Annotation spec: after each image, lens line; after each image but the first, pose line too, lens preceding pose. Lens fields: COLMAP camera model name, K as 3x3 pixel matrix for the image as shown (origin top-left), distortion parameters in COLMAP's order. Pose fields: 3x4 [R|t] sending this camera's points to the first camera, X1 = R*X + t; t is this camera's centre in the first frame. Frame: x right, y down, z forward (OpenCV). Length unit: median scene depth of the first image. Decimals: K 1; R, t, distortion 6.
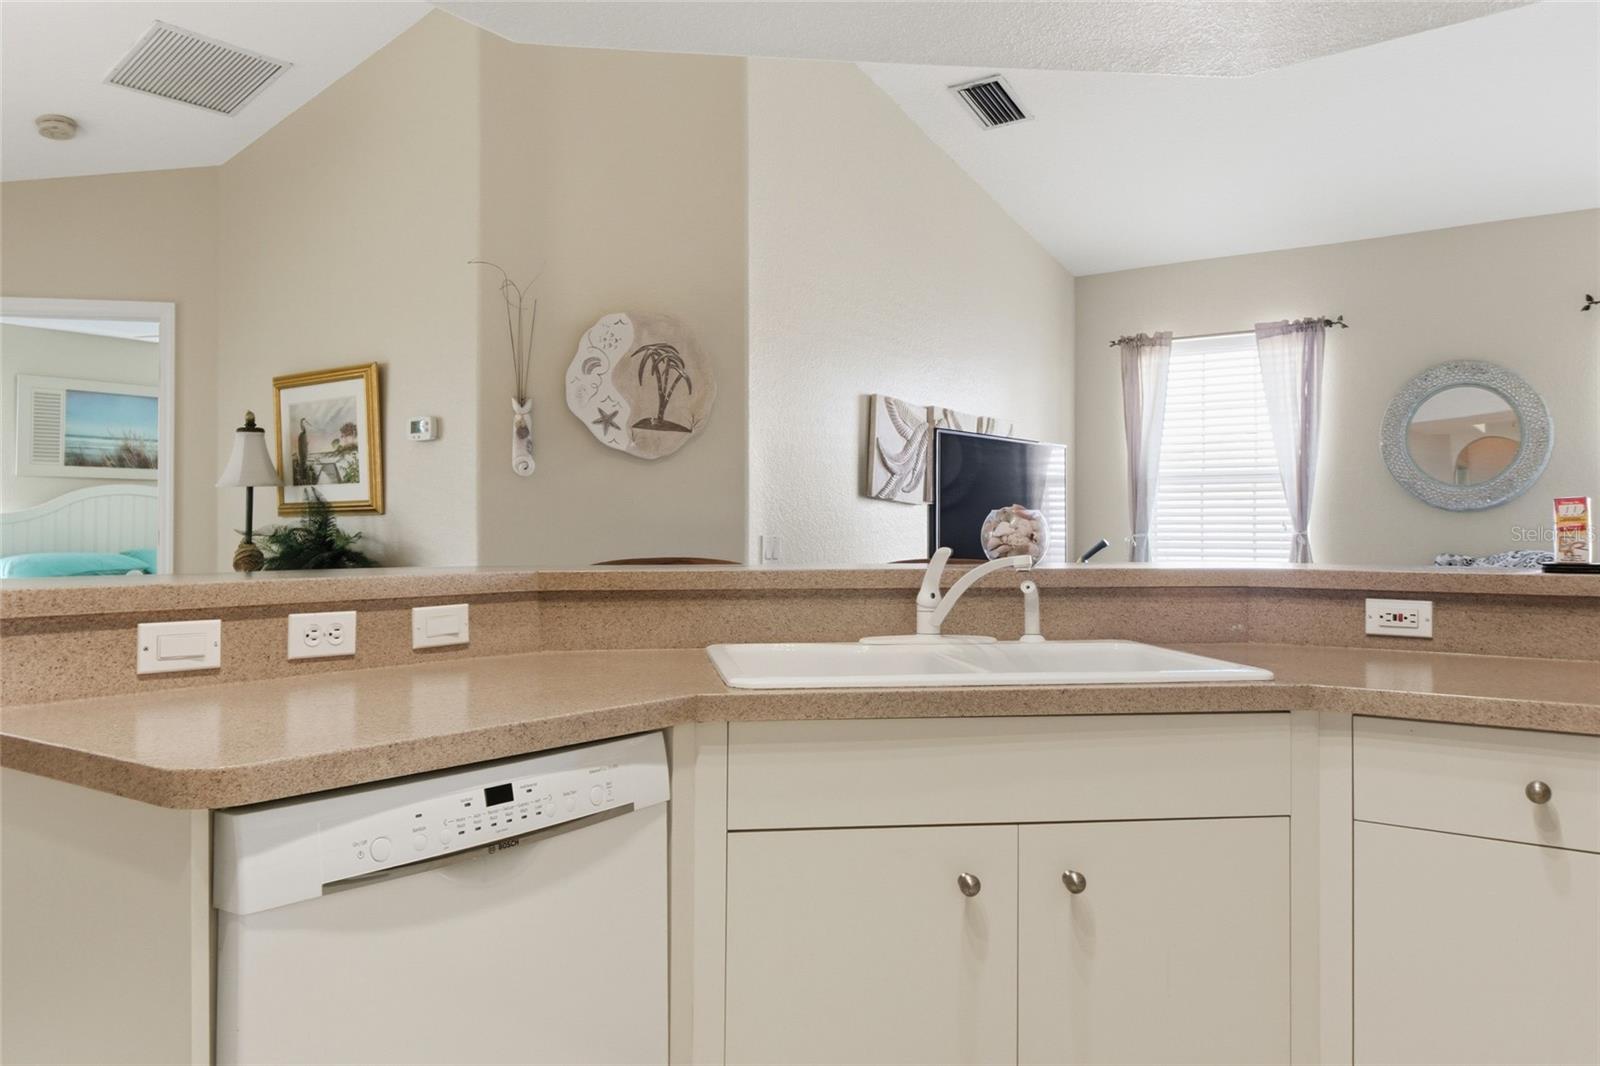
lens RADIAL K [[1151.2, 0, 796.9], [0, 1151.2, 524.4], [0, 0, 1]] dist [-0.001006, -0.000856]
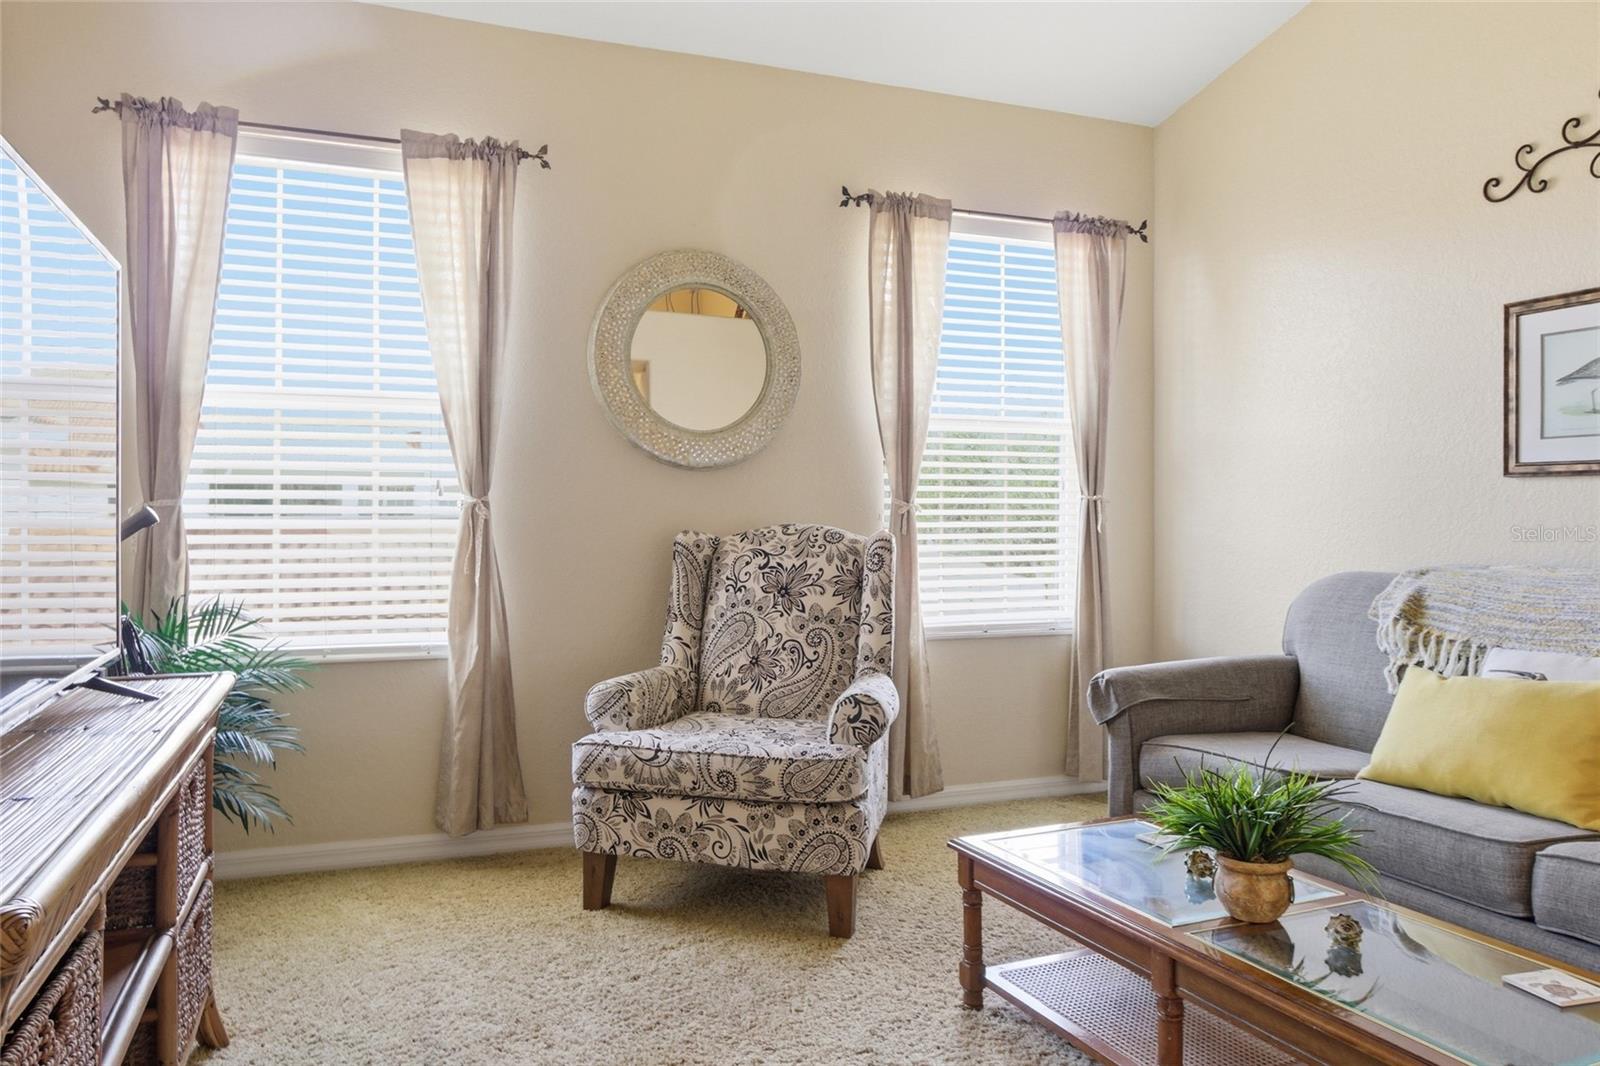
lens RADIAL K [[1151.2, 0, 796.9], [0, 1151.2, 524.4], [0, 0, 1]] dist [-0.001006, -0.000856]
pose [[0.537403, -0.007480, 0.843293, 0.036156], [-0.003472, 0.999933, 0.011082, 0.018187], [-0.843319, -0.008884, 0.537340, 0.765748]]
